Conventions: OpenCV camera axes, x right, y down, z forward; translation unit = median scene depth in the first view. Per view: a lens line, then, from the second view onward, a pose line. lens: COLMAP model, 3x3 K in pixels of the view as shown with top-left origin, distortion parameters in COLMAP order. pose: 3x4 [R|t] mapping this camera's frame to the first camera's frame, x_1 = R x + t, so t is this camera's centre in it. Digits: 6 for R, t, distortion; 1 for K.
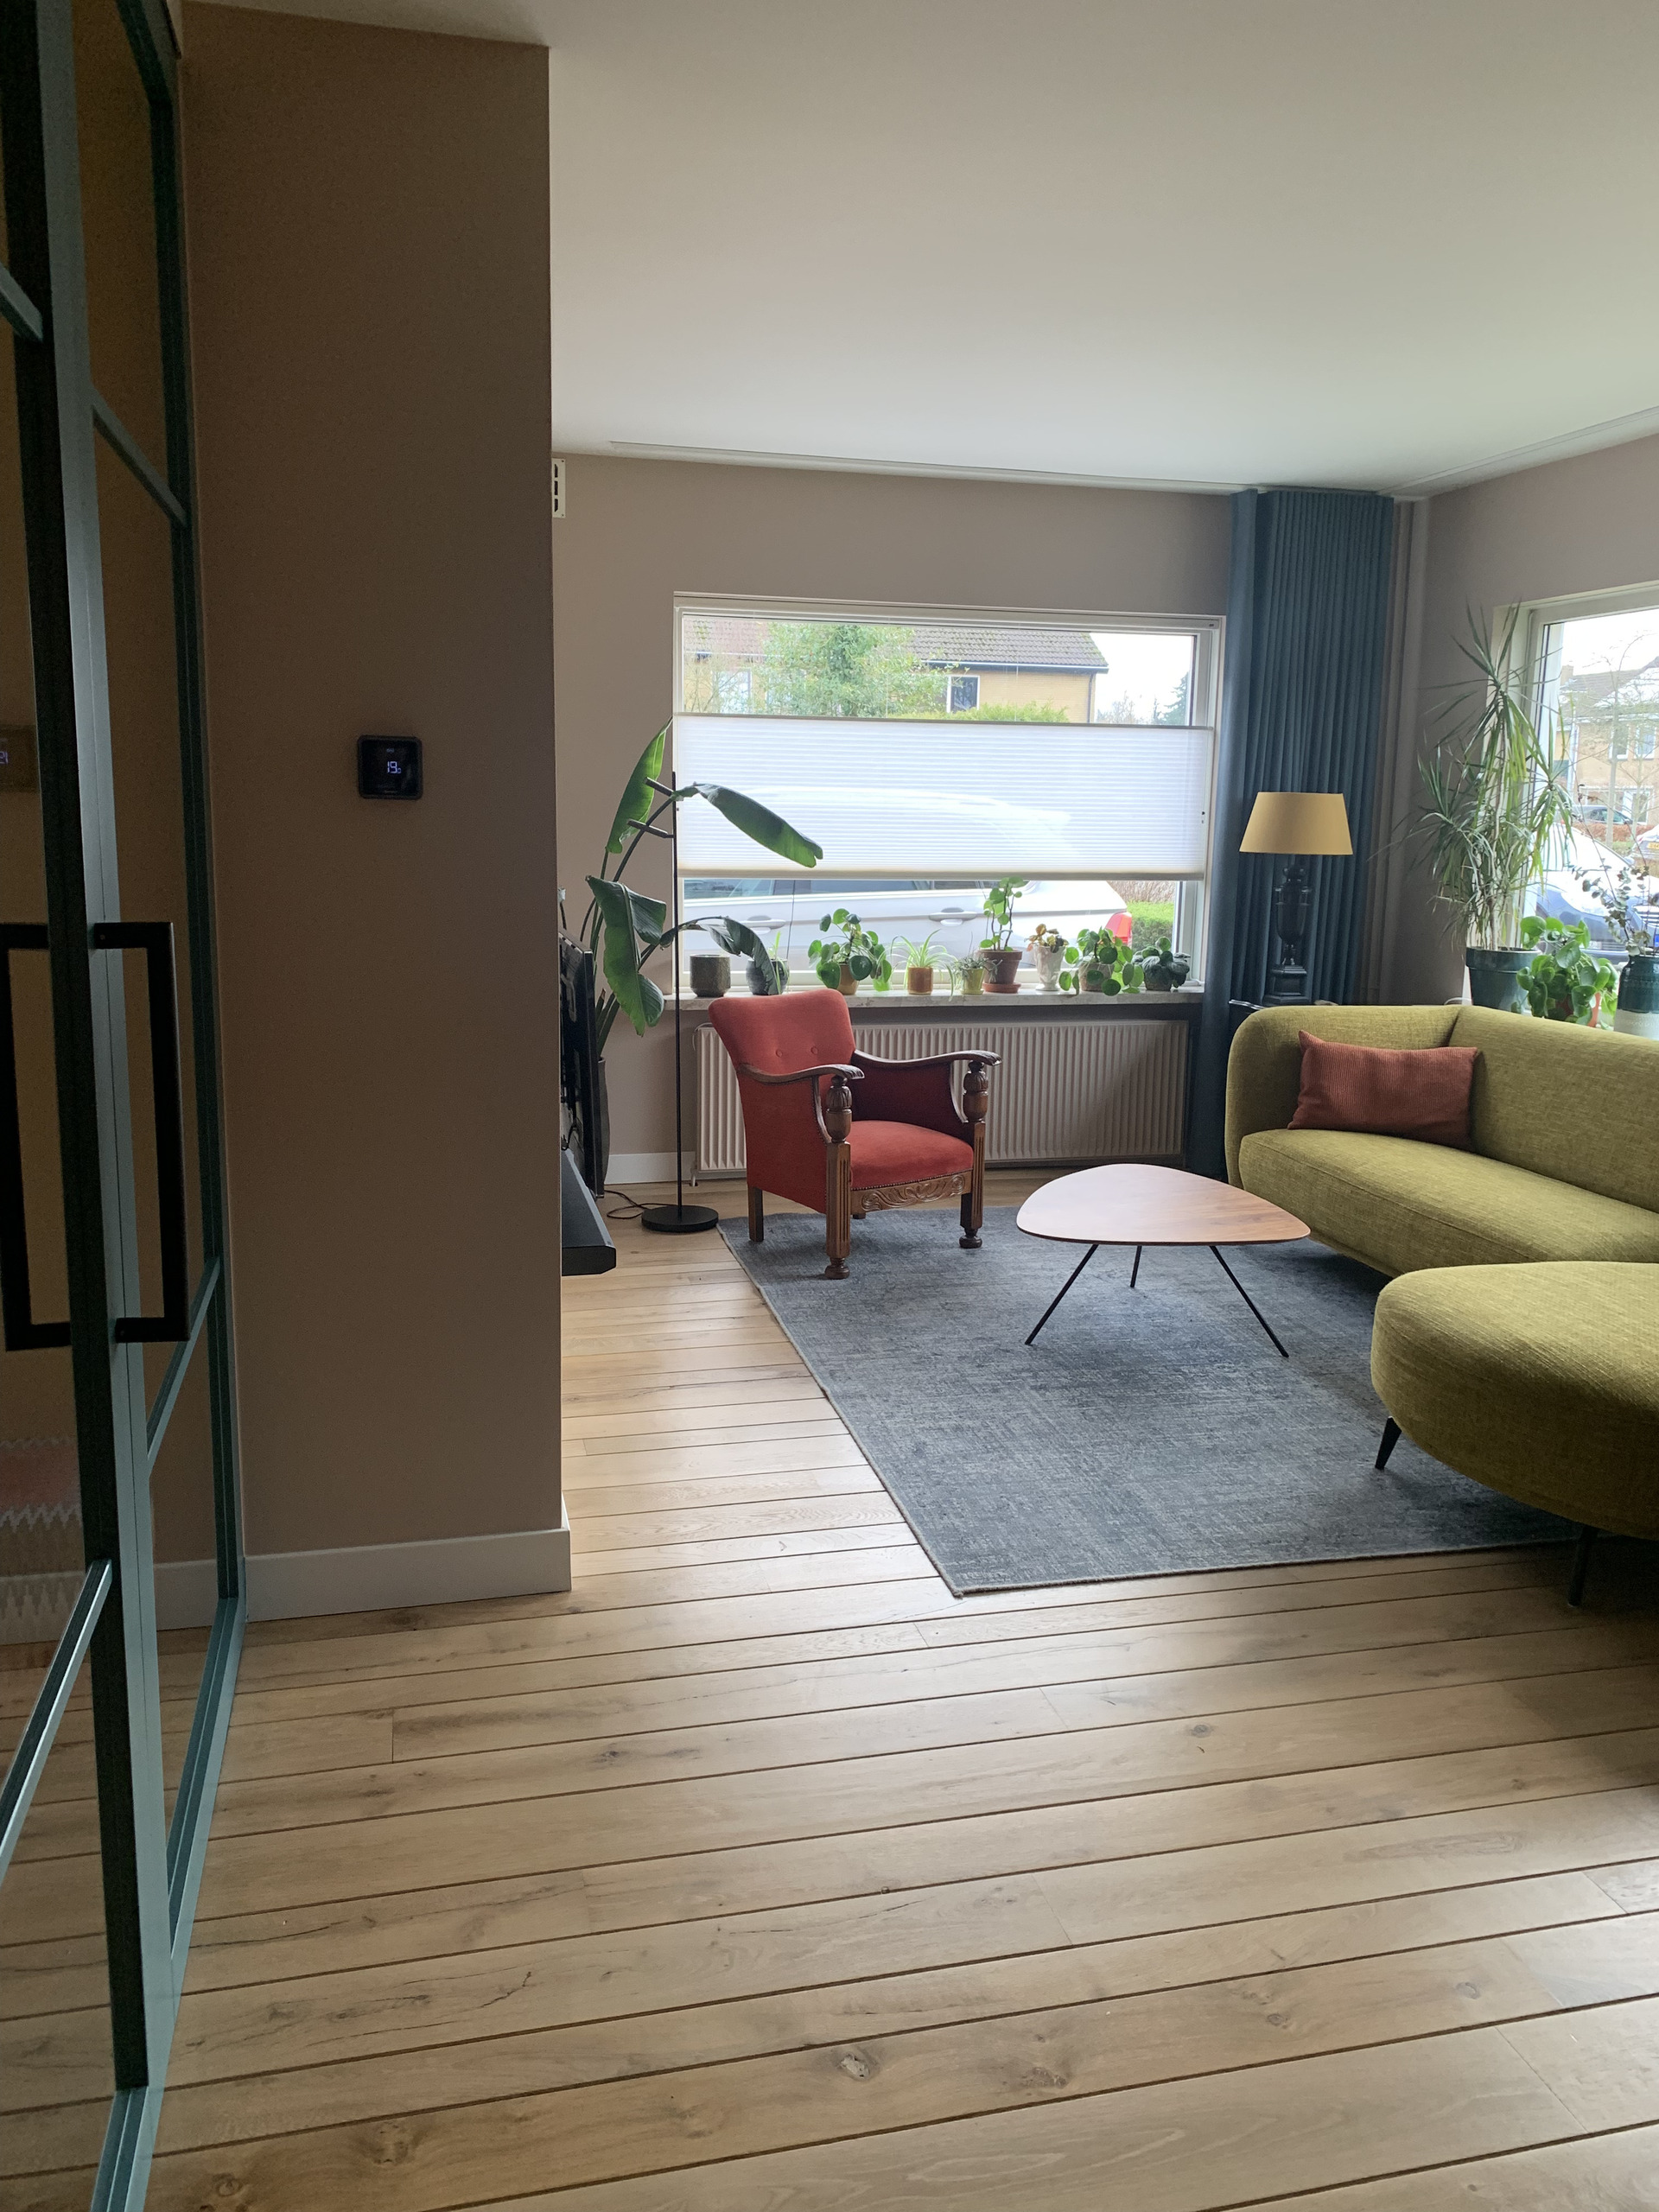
lens RADIAL K [[1691.4, 0, 807.4], [0, 1691.4, 1057.5], [0, 0, 1]] dist [0.037782, -0.054245]
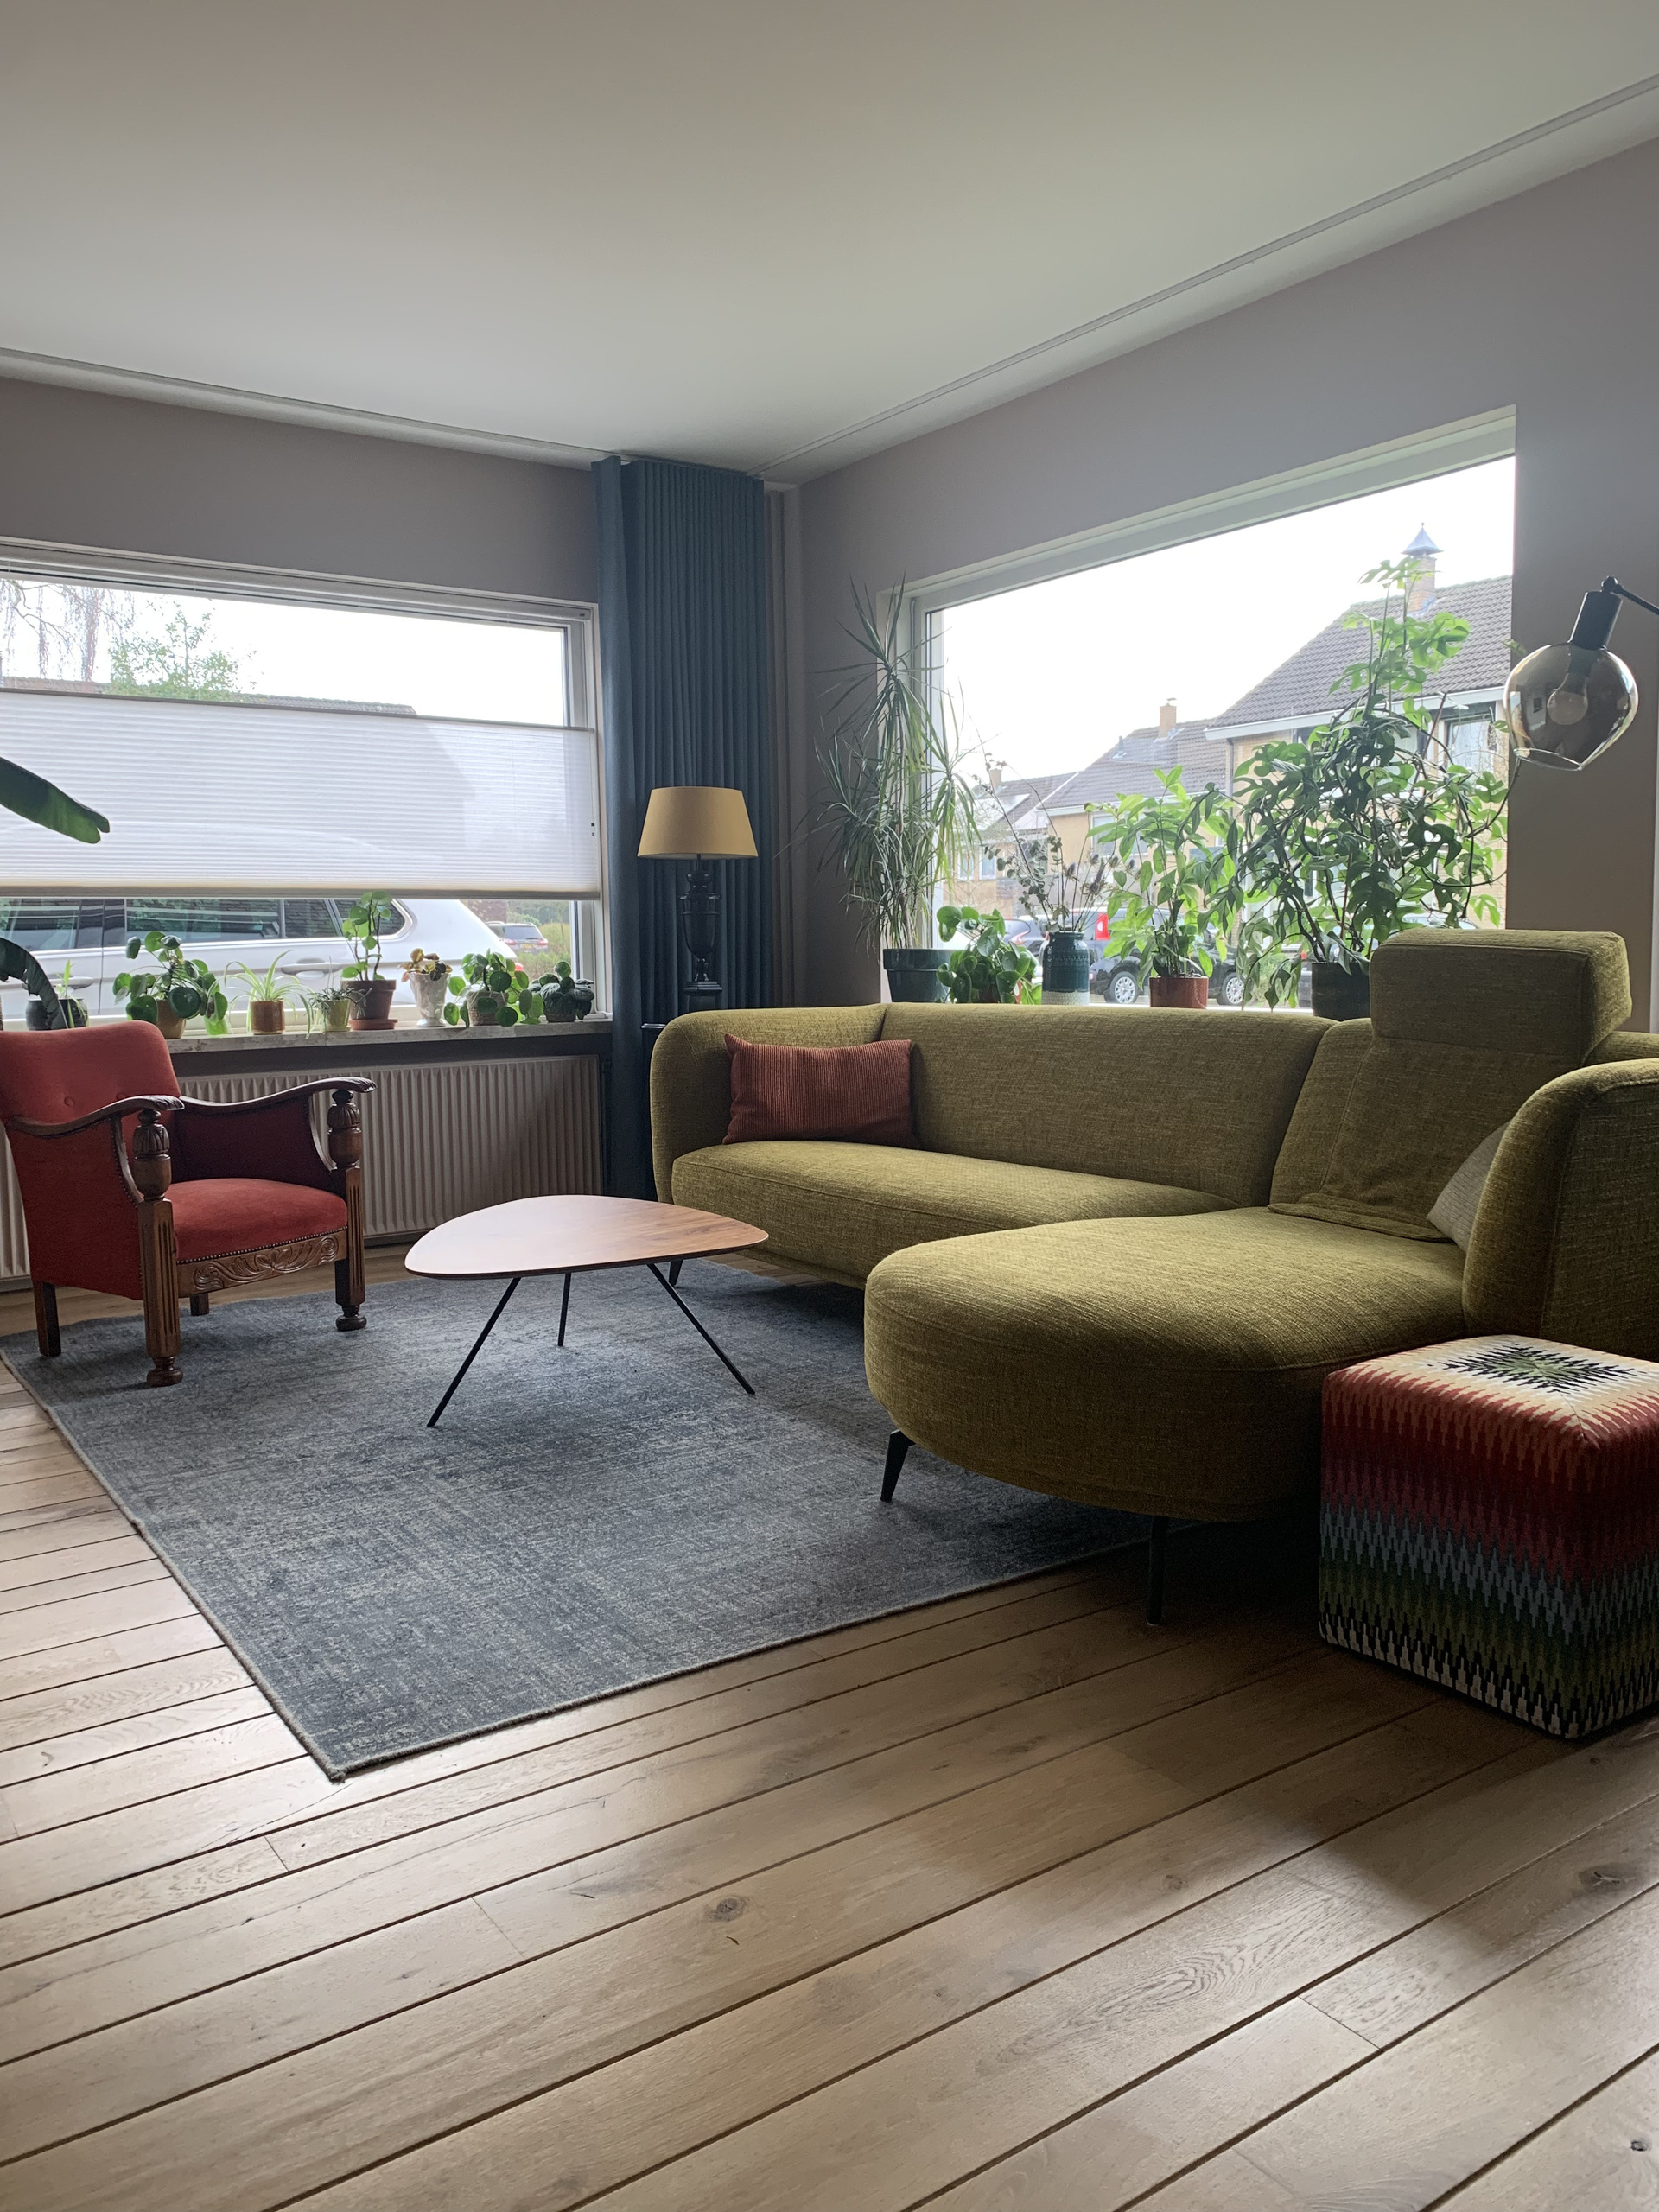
lens RADIAL K [[1691.4, 0, 817.7], [0, 1691.4, 1068.8], [0, 0, 1]] dist [0.037782, -0.054245]
pose [[0.933194, -0.063343, 0.353747, 0.035512], [0.090762, 0.993975, -0.061448, 0.078099], [-0.347723, 0.089449, 0.933321, 0.229303]]
